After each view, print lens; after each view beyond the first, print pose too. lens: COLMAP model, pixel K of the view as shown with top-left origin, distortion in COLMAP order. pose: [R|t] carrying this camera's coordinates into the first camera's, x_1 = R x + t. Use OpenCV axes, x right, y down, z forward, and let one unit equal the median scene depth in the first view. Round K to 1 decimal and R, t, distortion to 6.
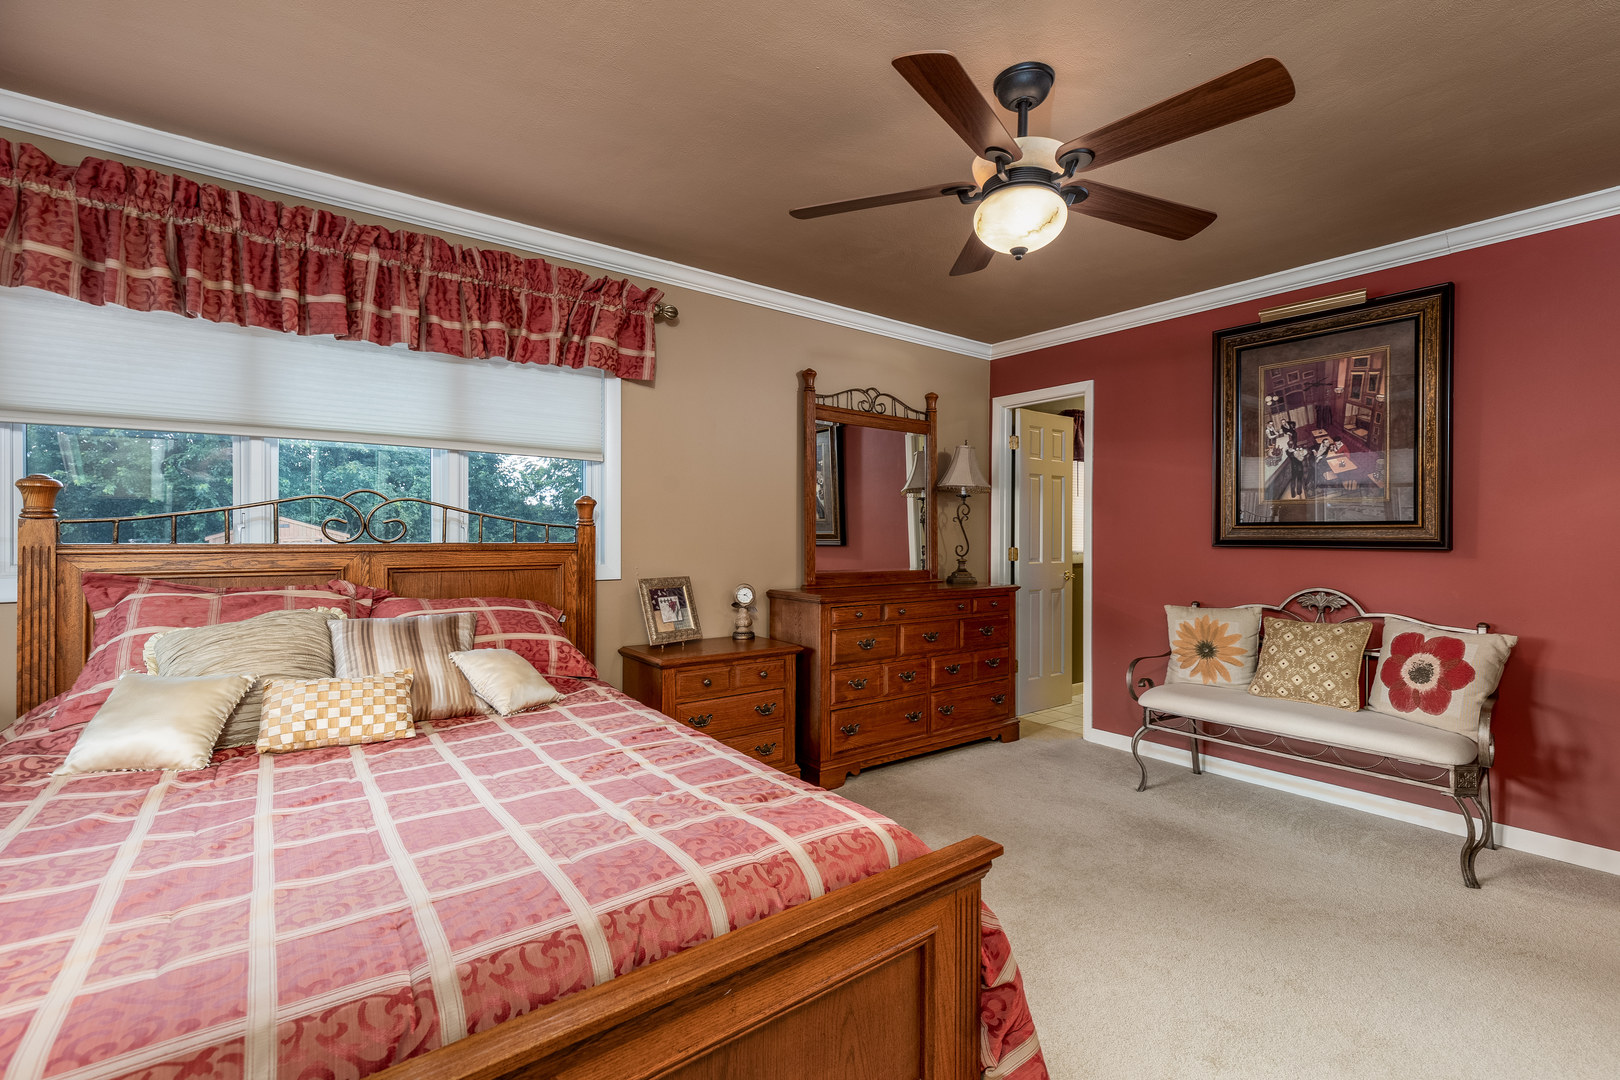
lens RADIAL K [[731.5, 0, 813.8], [0, 731.5, 540.5], [0, 0, 1]] dist [0.004089, -0.003438]
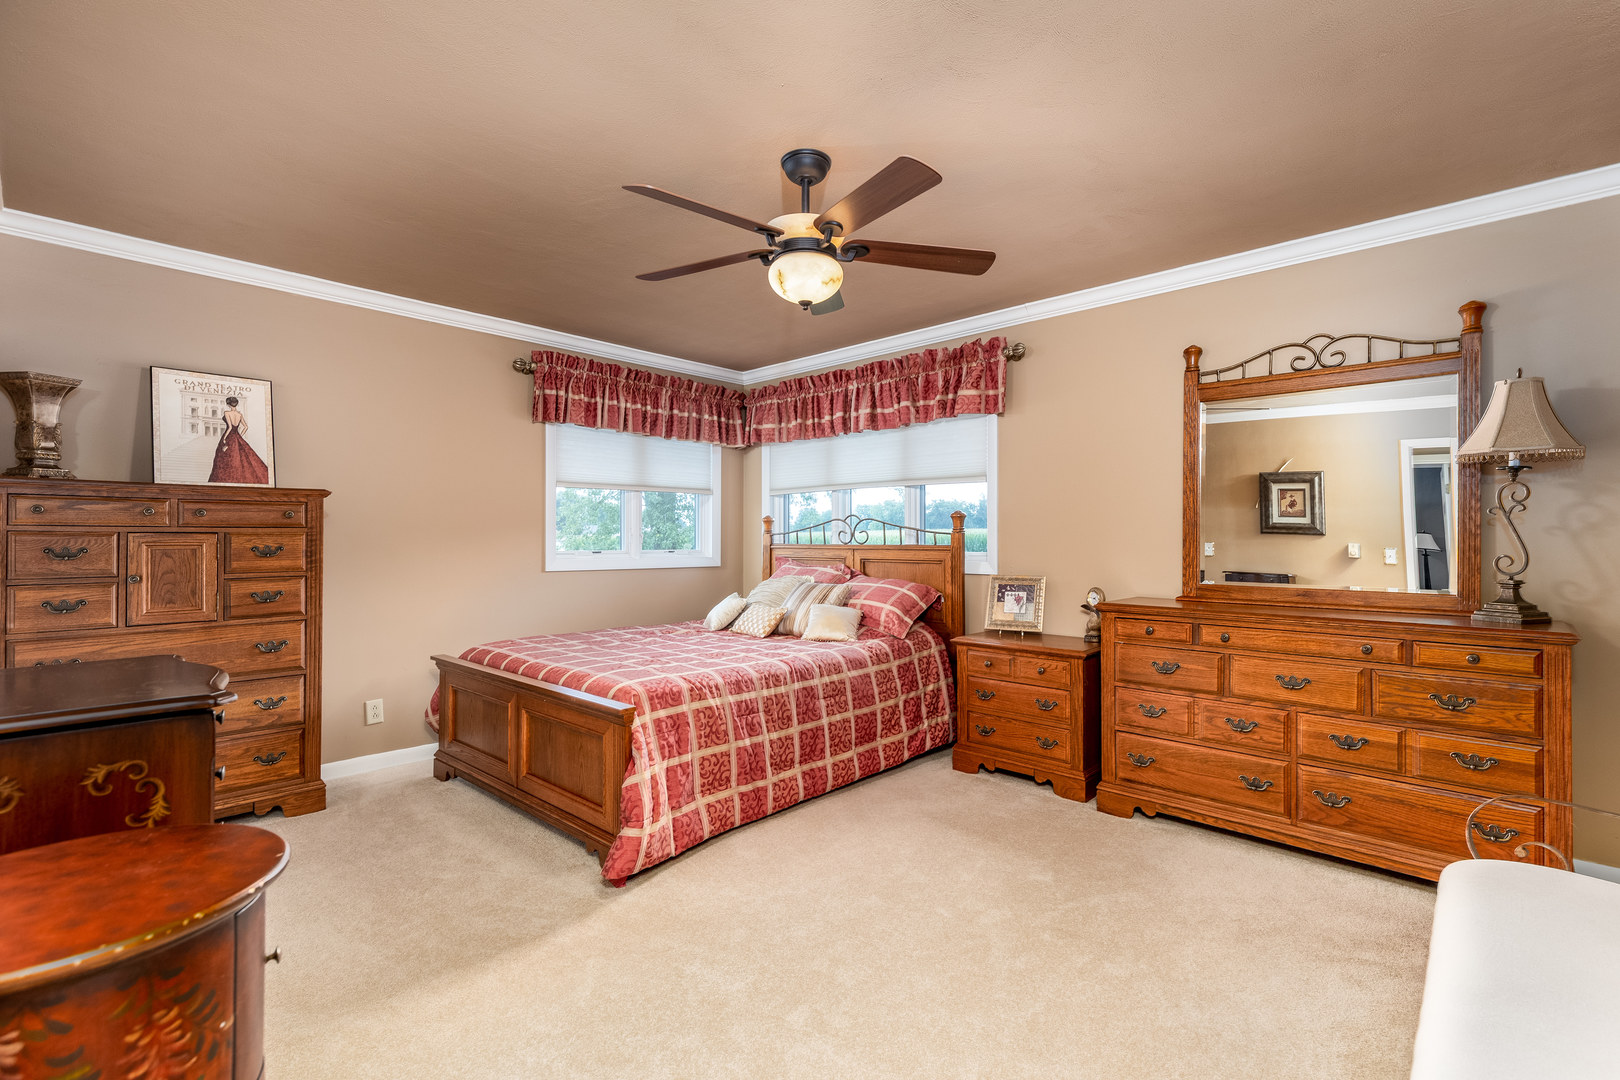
lens RADIAL K [[731.5, 0, 813.9], [0, 731.5, 535.3], [0, 0, 1]] dist [0.004089, -0.003438]
pose [[0.142541, -0.011133, -0.989726, 0.915148], [-0.009592, 0.999874, -0.012628, 0.004513], [0.989742, 0.011293, 0.142416, 0.512050]]
